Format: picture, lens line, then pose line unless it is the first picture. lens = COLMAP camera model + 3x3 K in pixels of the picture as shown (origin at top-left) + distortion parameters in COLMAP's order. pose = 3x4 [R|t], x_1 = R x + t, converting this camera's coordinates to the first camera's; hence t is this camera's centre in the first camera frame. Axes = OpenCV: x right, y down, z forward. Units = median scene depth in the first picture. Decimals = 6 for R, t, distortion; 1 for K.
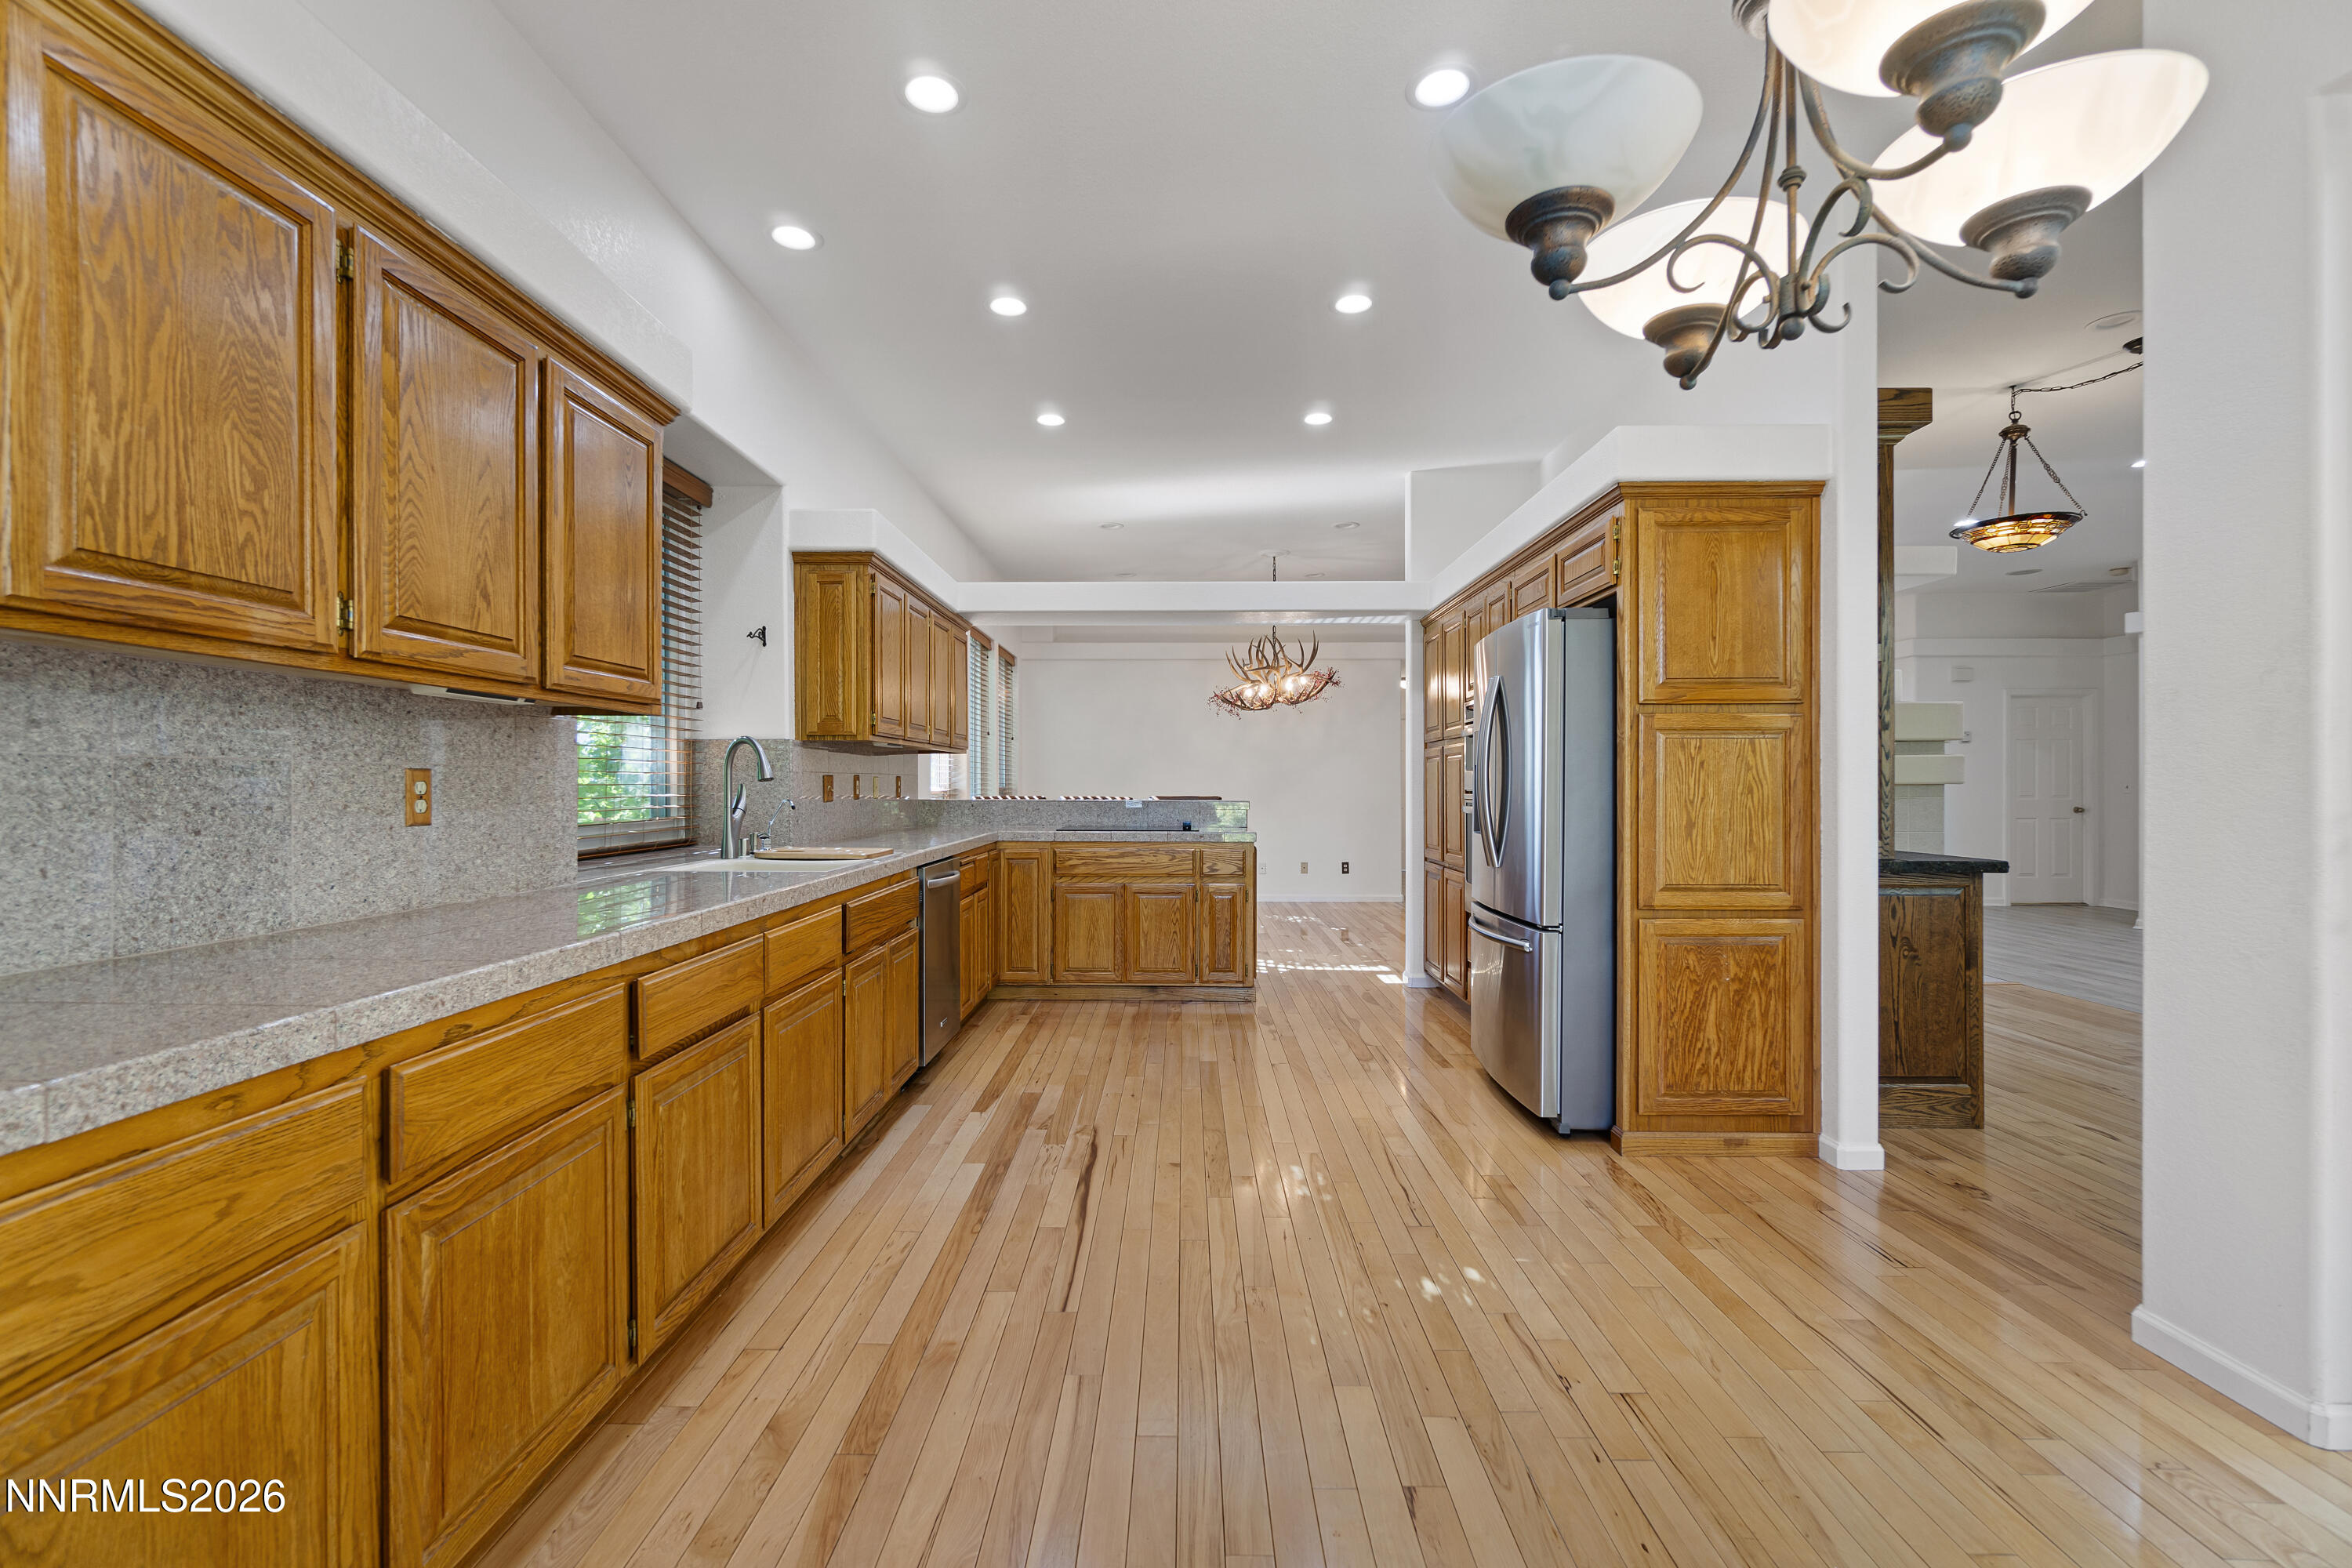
lens RADIAL K [[1022.5, 0, 1176.8], [0, 1022.5, 776.5], [0, 0, 1]] dist [-0.008886, 0.000266]
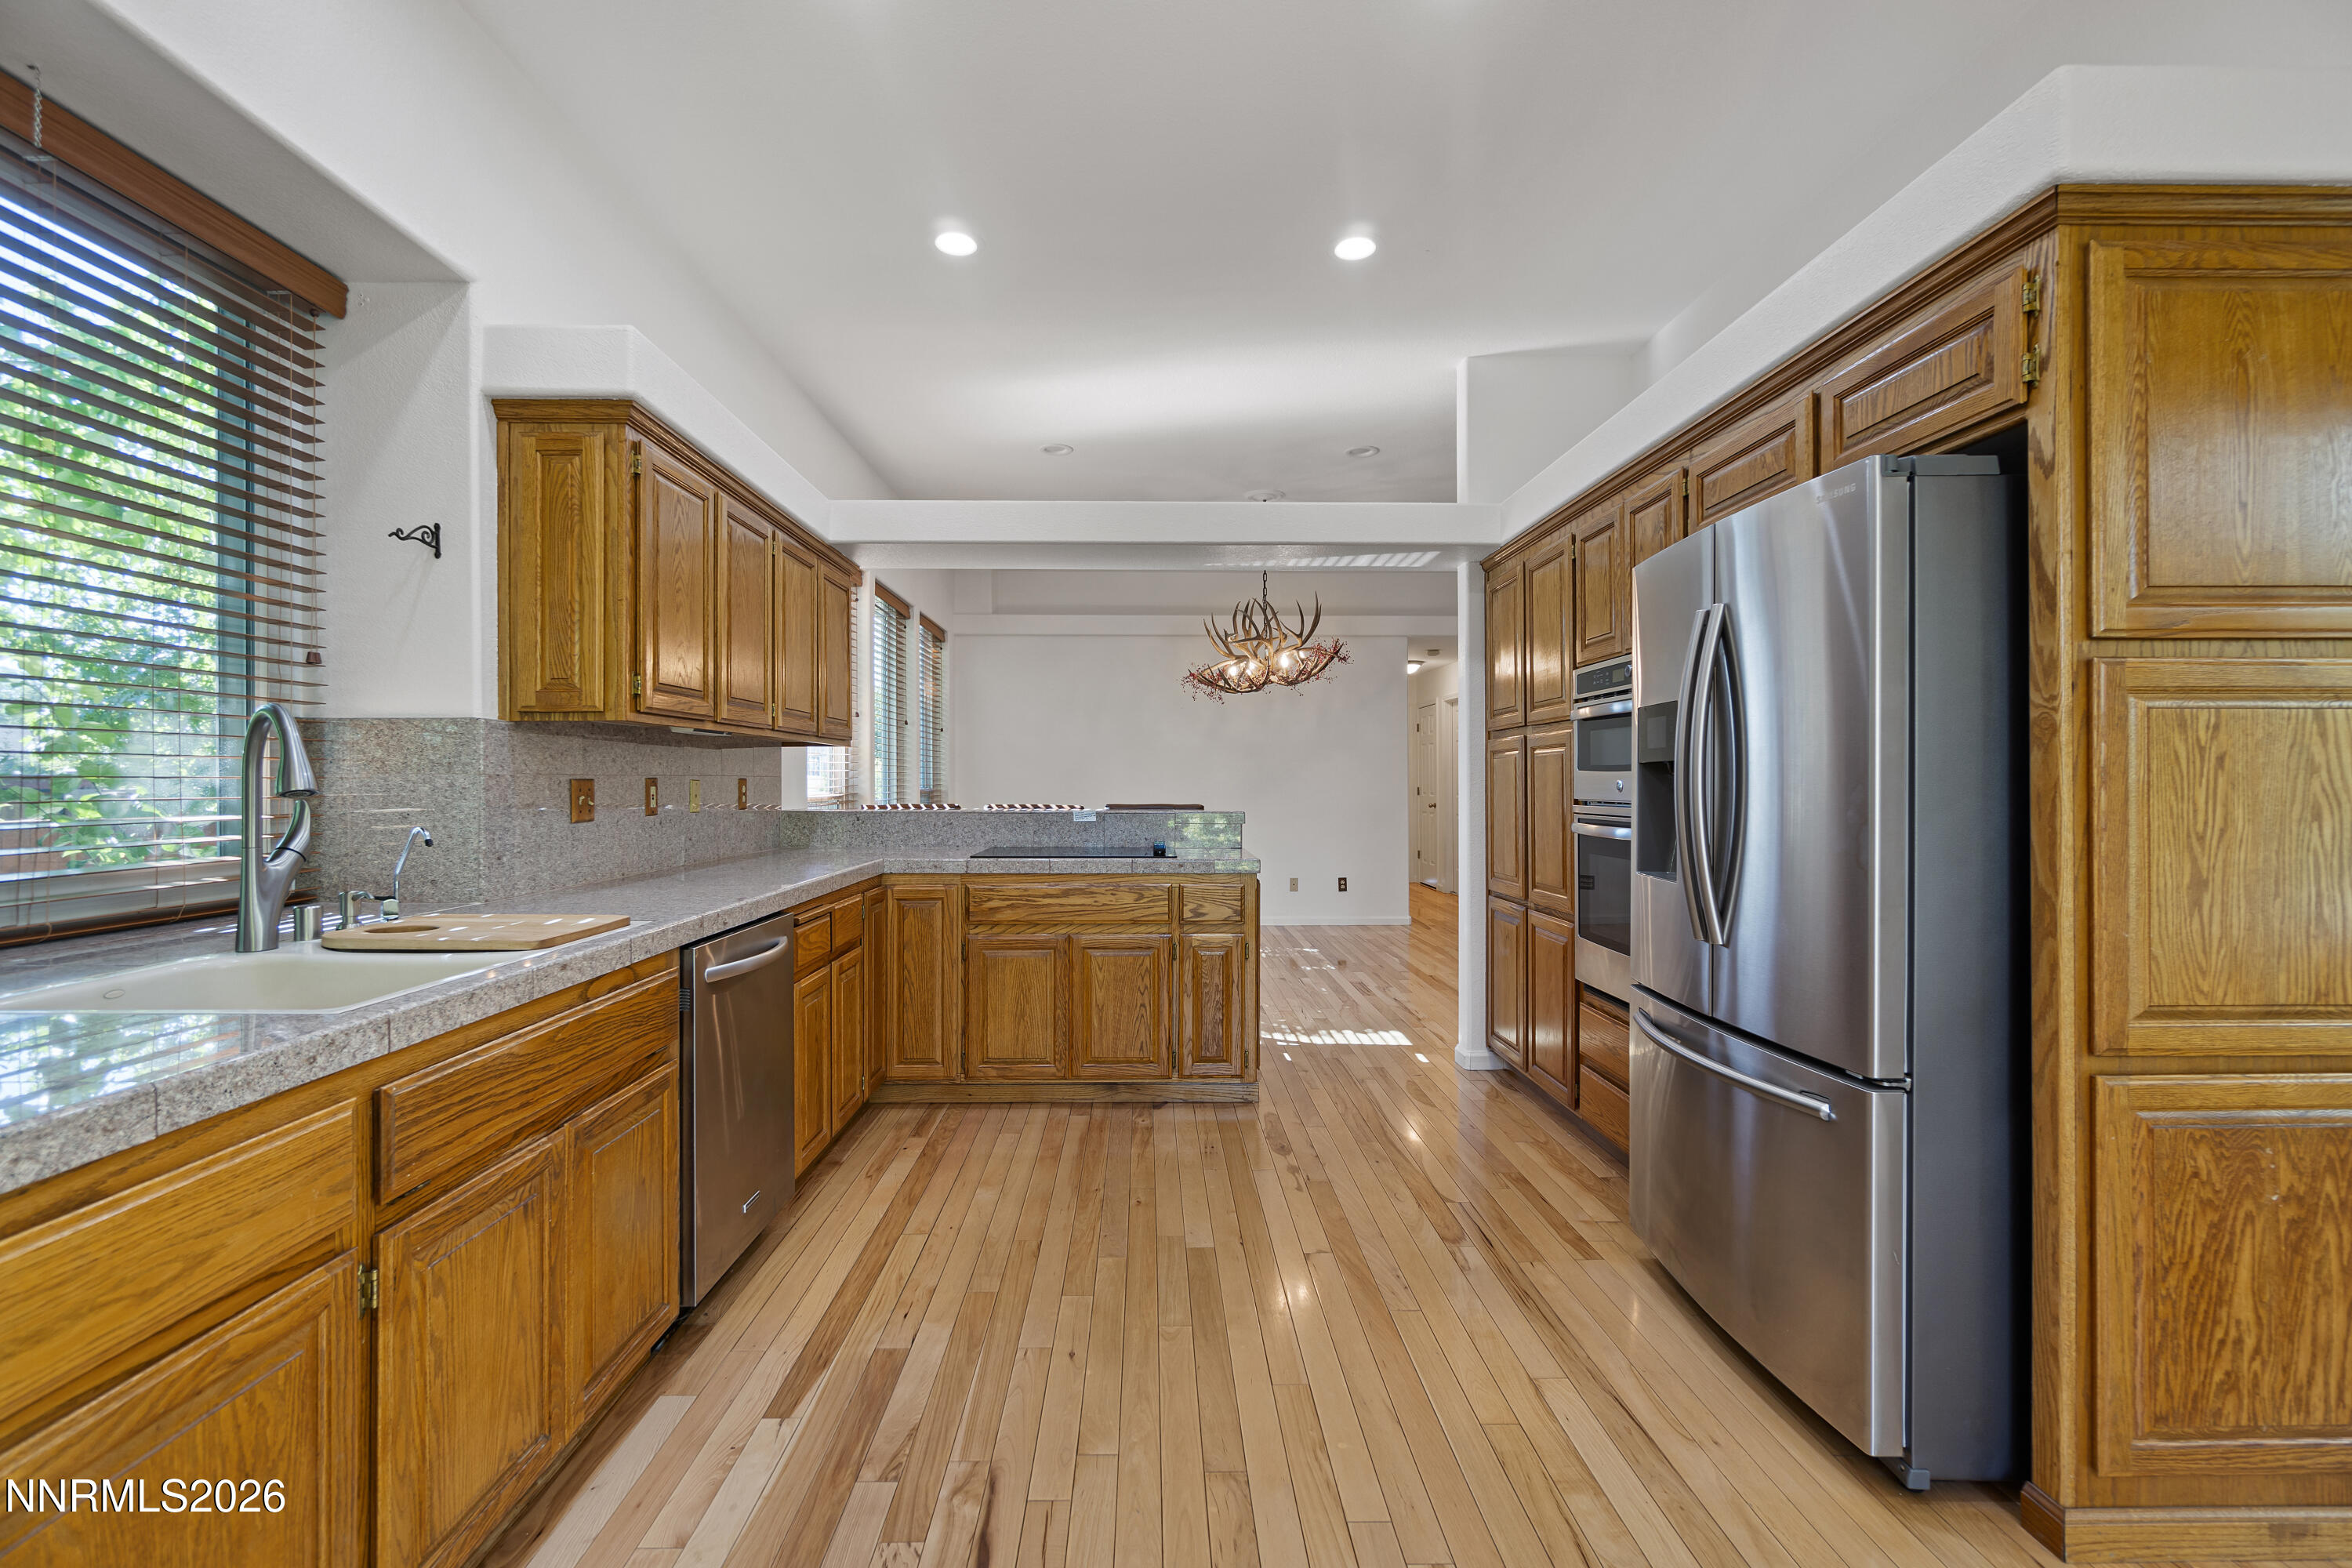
lens RADIAL K [[1015.1, 0, 1166.5], [0, 1015.1, 777.0], [0, 0, 1]] dist [-0.002925, 0.000467]
pose [[0.999625, -0.000854, 0.027362, -0.007229], [0.000752, 0.999993, 0.003735, -0.006345], [-0.027365, -0.003713, 0.999619, 0.522874]]
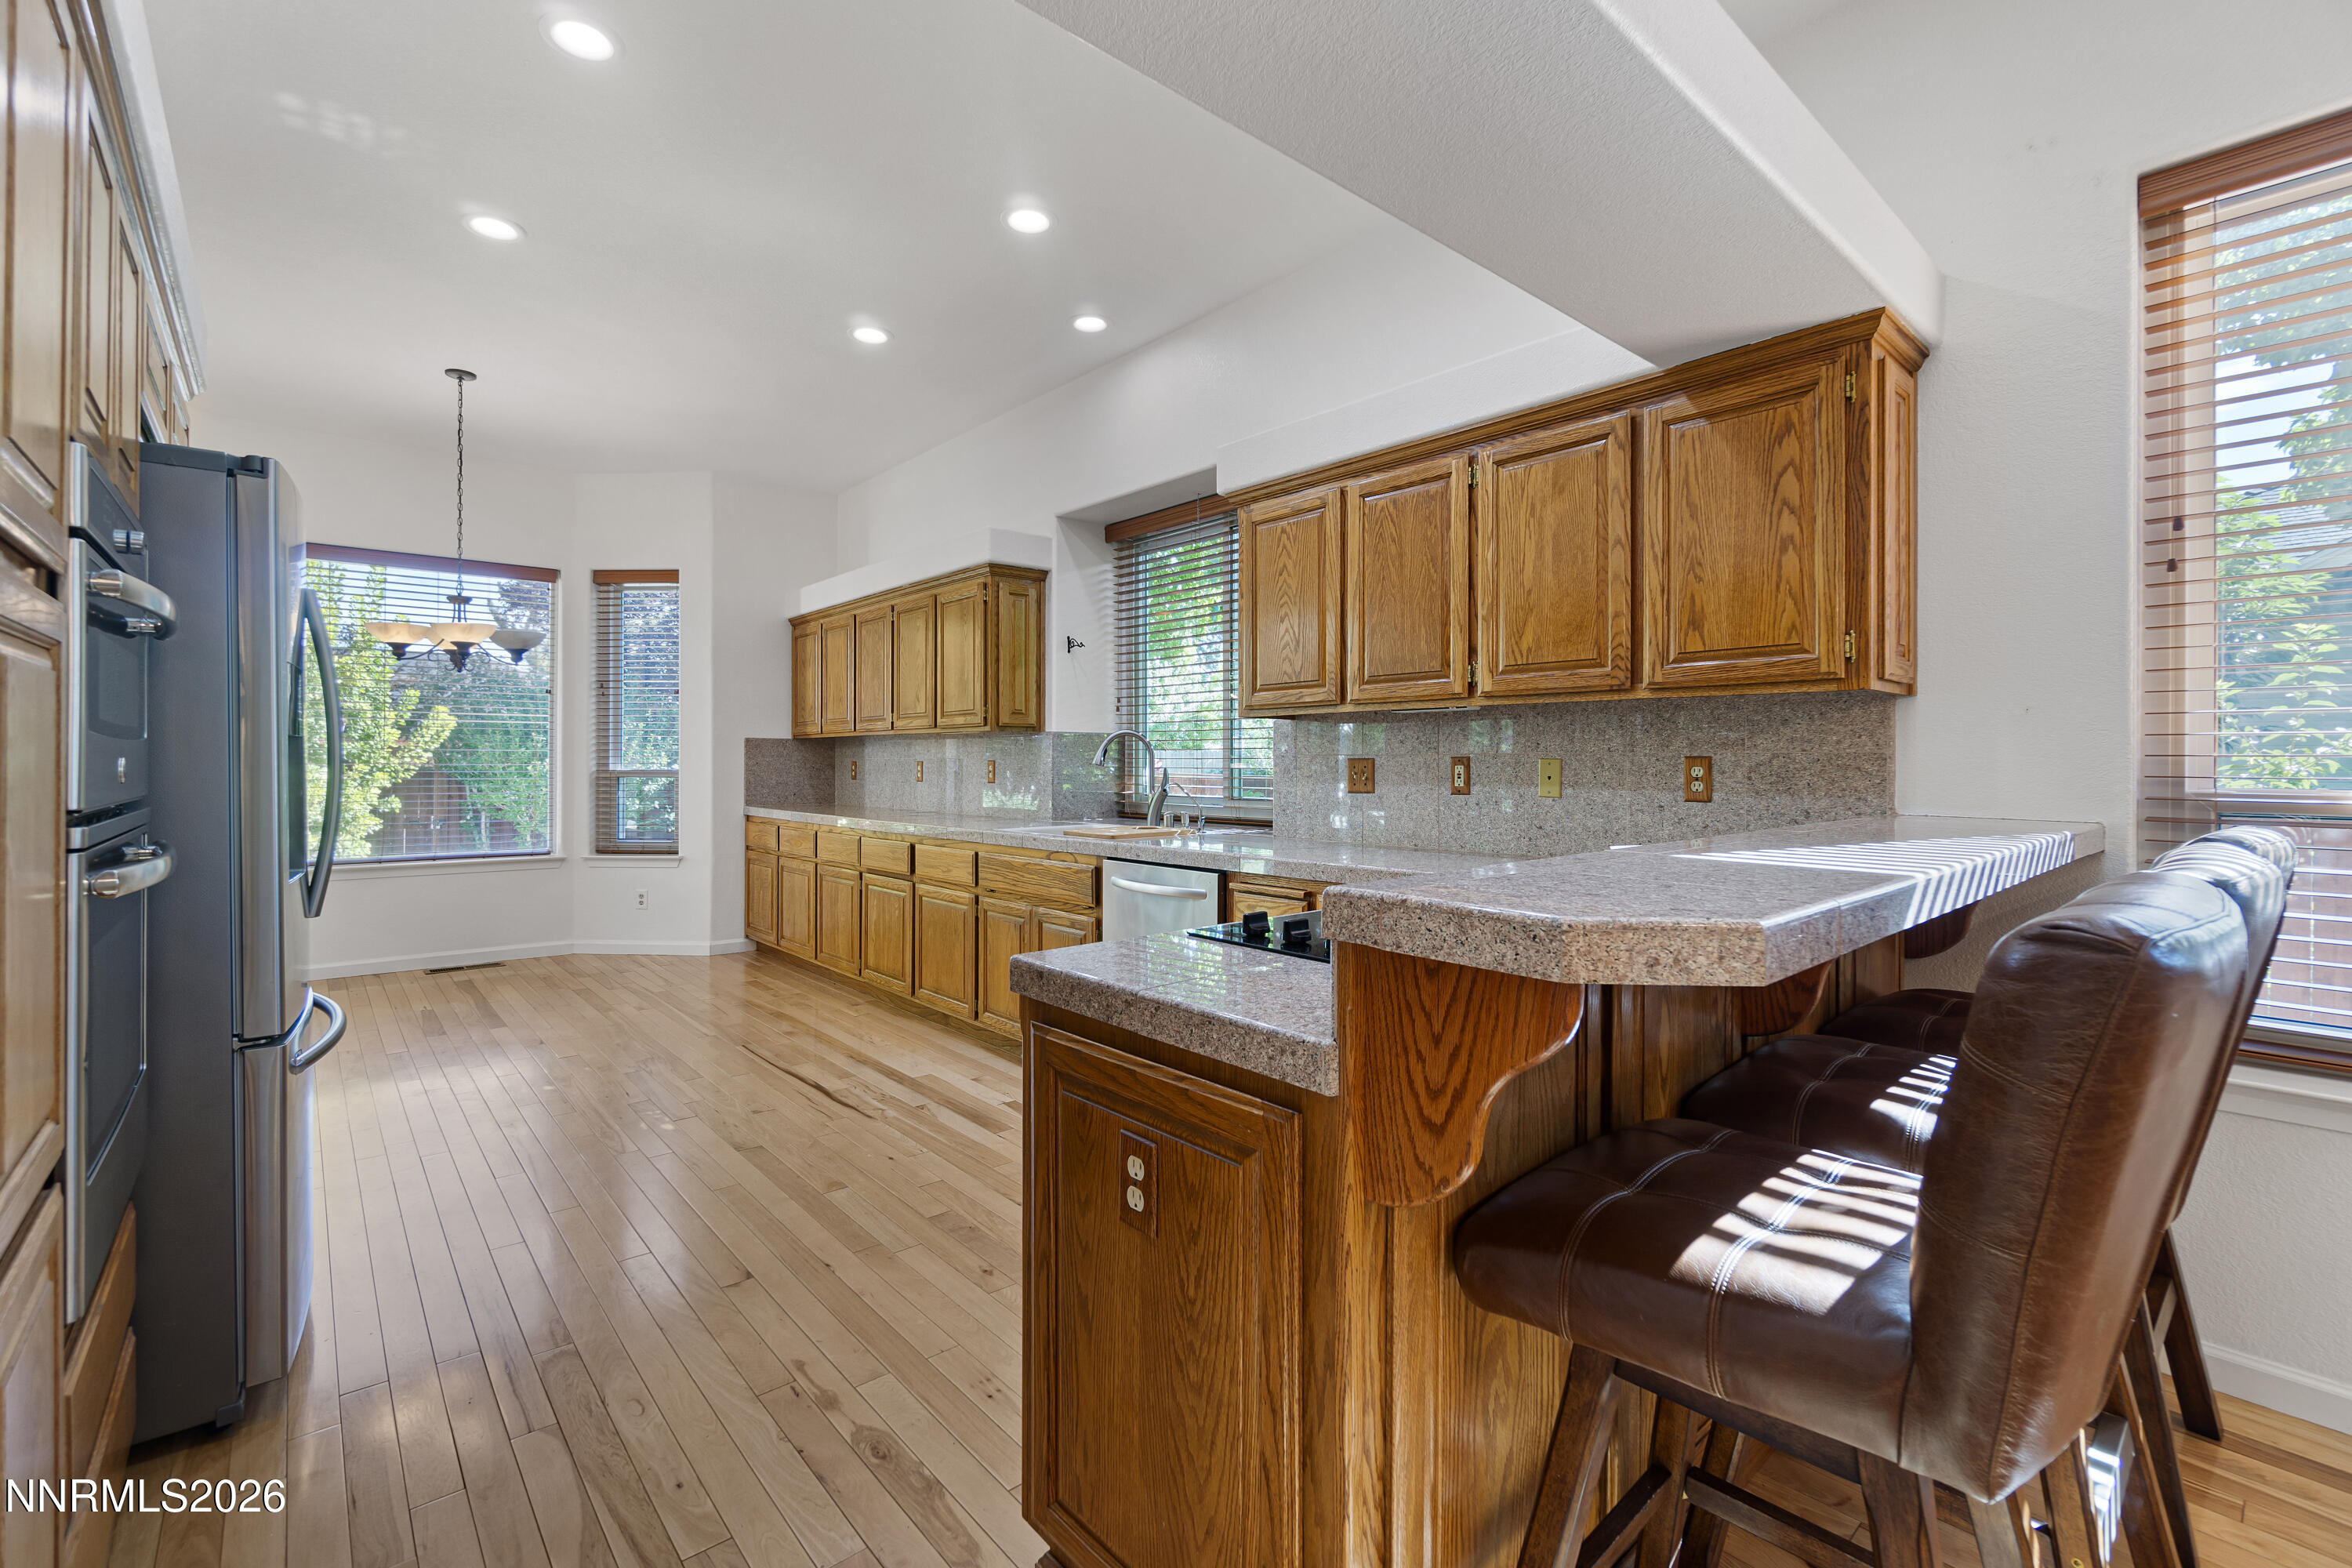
lens RADIAL K [[1021.8, 0, 1168.1], [0, 1021.8, 760.3], [0, 0, 1]] dist [-0.004035, -0.000283]
pose [[-0.755580, -0.001670, -0.655054, 0.372062], [0.003258, 0.999975, -0.006308, 0.006285], [0.655048, -0.006901, -0.755556, 2.061124]]
